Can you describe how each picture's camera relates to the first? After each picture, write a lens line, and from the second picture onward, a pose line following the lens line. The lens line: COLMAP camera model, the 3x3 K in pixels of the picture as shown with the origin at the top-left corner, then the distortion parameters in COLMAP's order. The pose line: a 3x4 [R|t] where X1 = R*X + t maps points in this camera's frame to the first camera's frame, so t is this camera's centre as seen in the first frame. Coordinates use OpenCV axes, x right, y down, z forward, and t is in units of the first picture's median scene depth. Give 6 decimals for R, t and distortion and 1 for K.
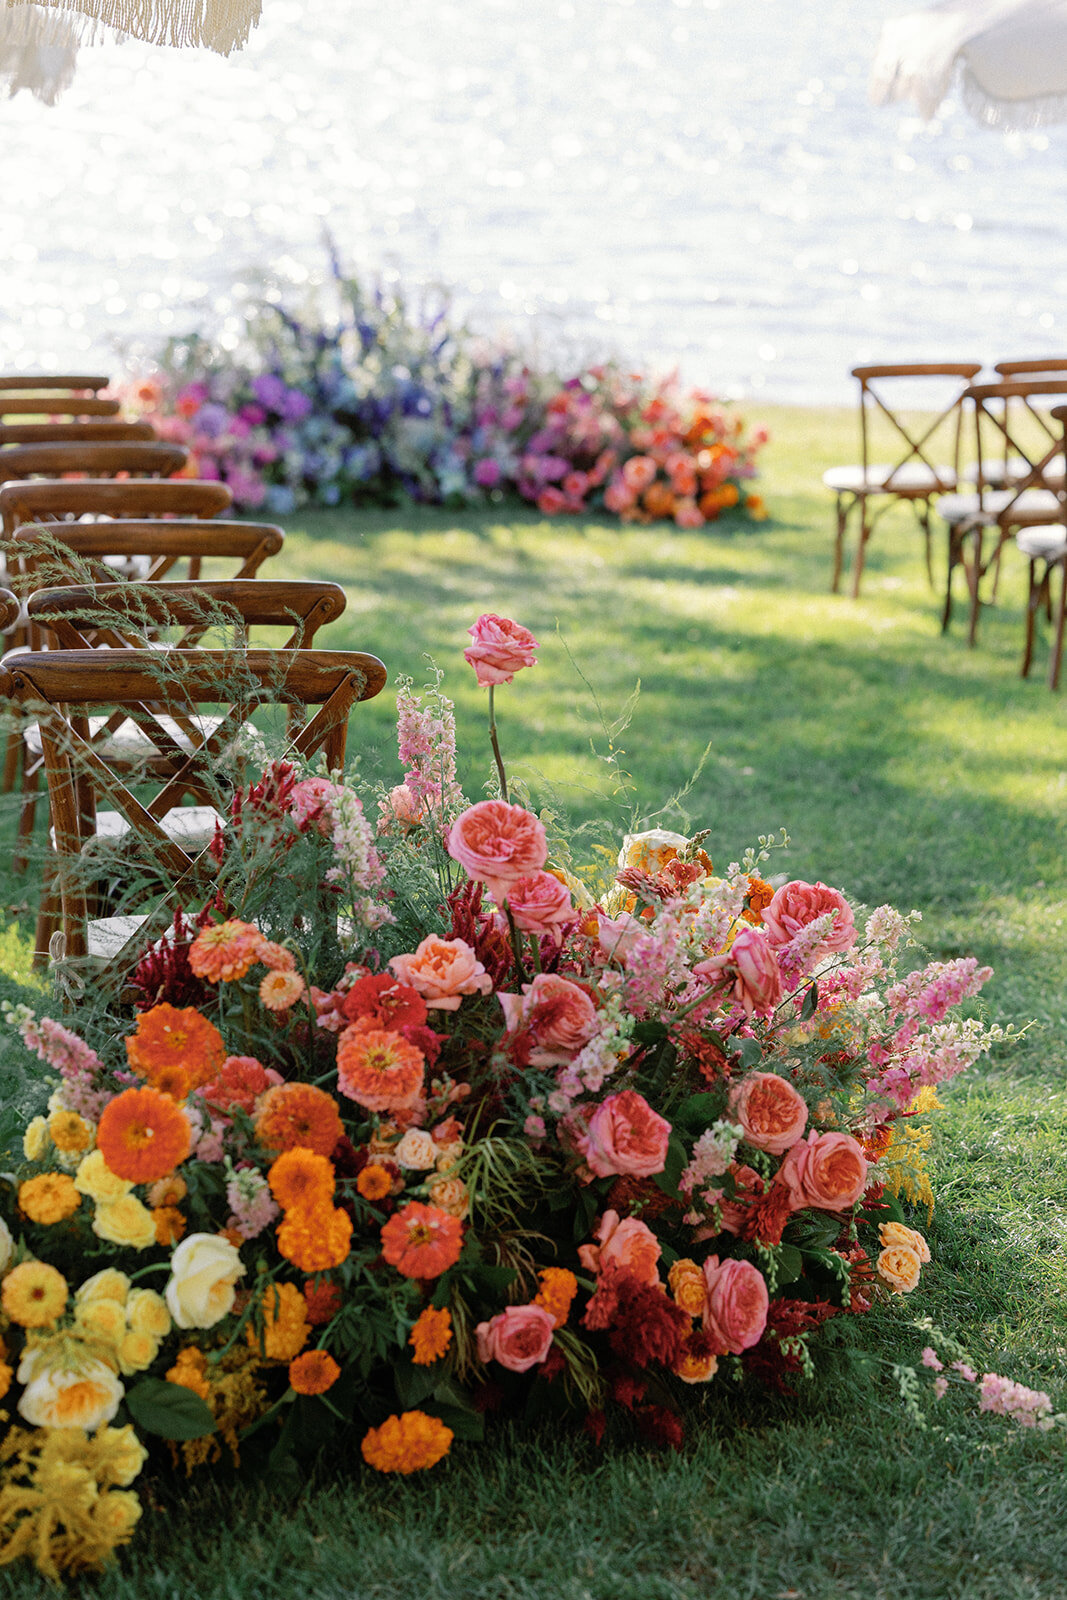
lens RADIAL K [[4649.4, 0, 533.5], [0, 4649.4, 800.0], [0, 0, 1]] dist [0.057964, -0.236655]
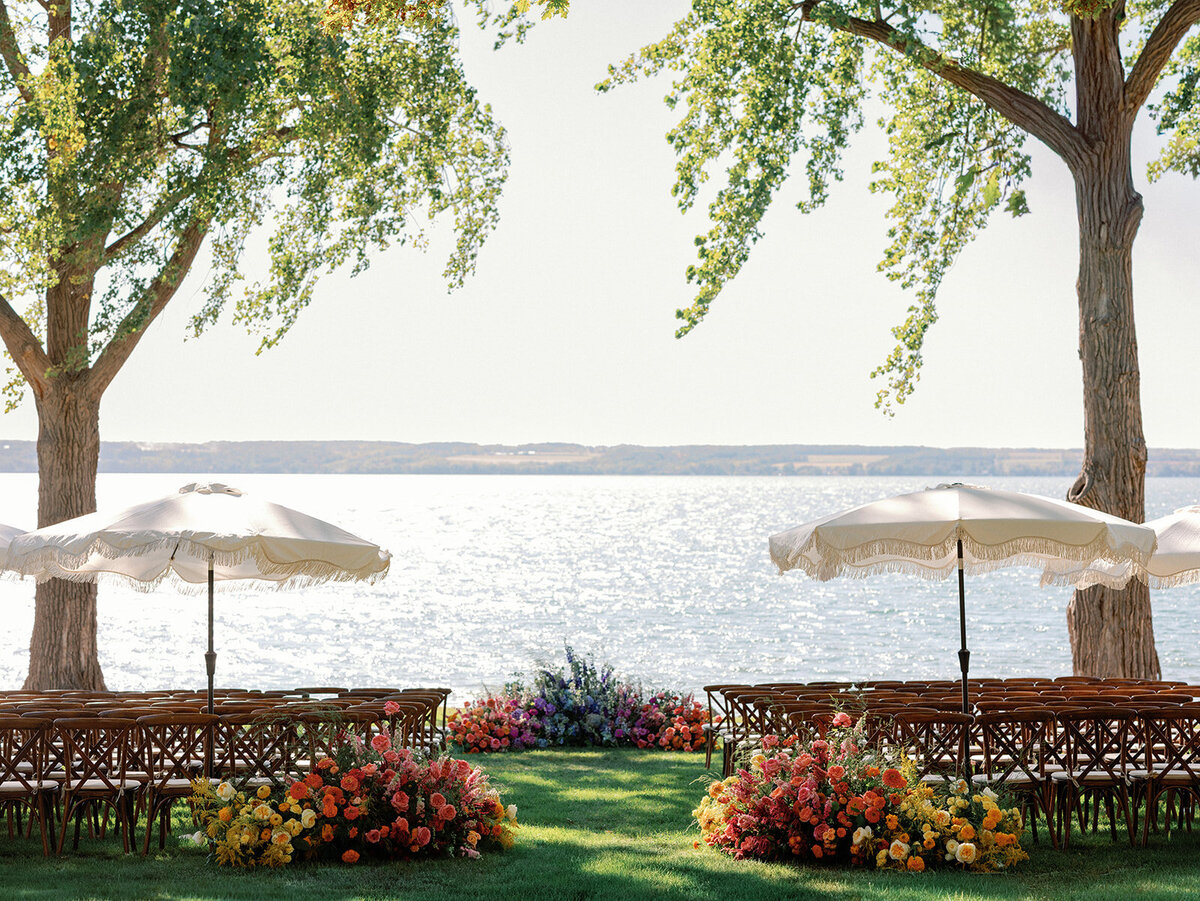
lens RADIAL K [[2965.9, 0, 603.7], [0, 2965.9, 331.4], [0, 0, 1]] dist [0.033479, 0.369122]
pose [[0.989624, -0.016152, -0.142770, 0.707849], [-0.018168, 0.971619, -0.235851, 0.335444], [0.142528, 0.235997, 0.961245, -2.186330]]
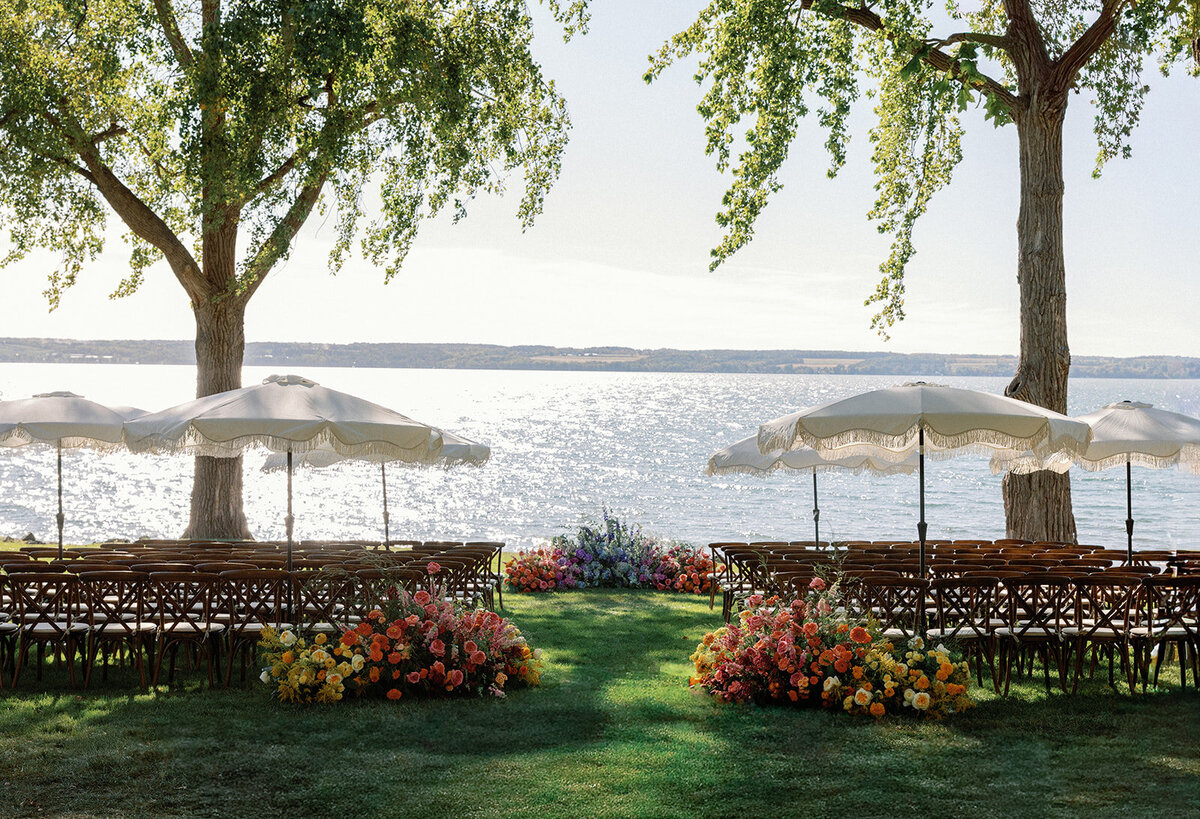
lens RADIAL K [[2151.1, 0, 595.0], [0, 2151.1, 438.0], [0, 0, 1]] dist [0.058888, 0.158998]
pose [[0.985053, 0.006570, -0.172125, 0.688431], [-0.034075, 0.986957, -0.157337, 0.235100], [0.168846, 0.160850, 0.972429, -1.672678]]
